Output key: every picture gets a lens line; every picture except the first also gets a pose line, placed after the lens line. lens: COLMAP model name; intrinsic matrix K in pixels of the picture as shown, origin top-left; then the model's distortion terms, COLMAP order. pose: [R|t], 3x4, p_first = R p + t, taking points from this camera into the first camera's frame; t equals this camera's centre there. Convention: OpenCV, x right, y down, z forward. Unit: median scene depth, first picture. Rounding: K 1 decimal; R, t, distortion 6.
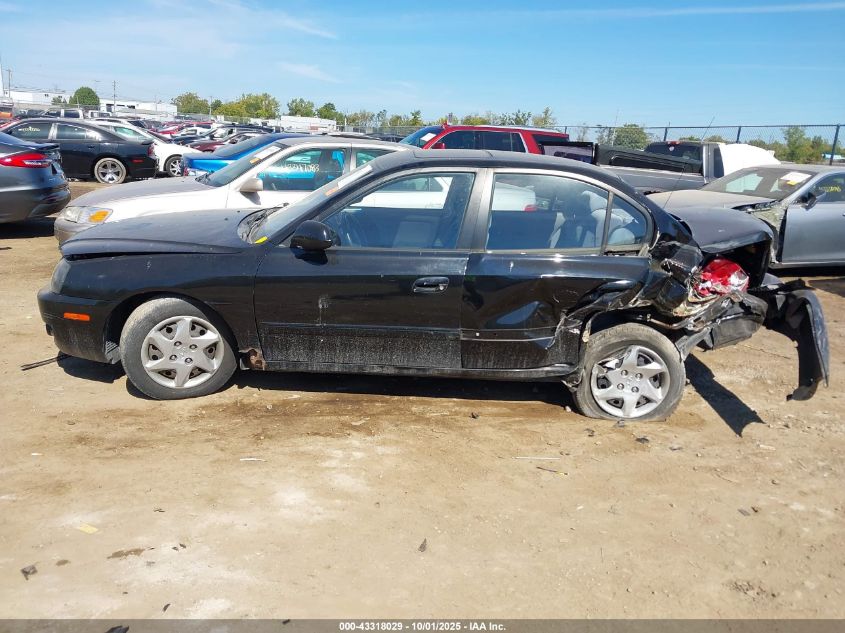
lens RADIAL K [[667.9, 0, 422.5], [0, 667.9, 316.5], [0, 0, 1]] dist [0.002381, -0.001972]
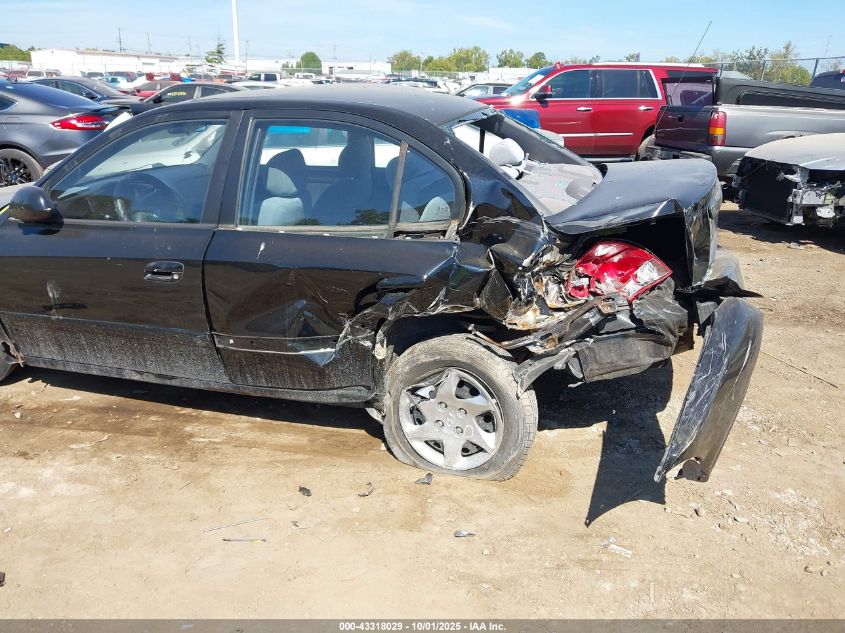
lens RADIAL K [[667.9, 0, 422.5], [0, 667.9, 316.5], [0, 0, 1]] dist [0.002381, -0.001972]
pose [[0.957075, 0.048242, -0.285797, 0.480265], [-0.028939, 0.997029, 0.071383, -0.057997], [0.288391, -0.060048, 0.955628, 0.336870]]
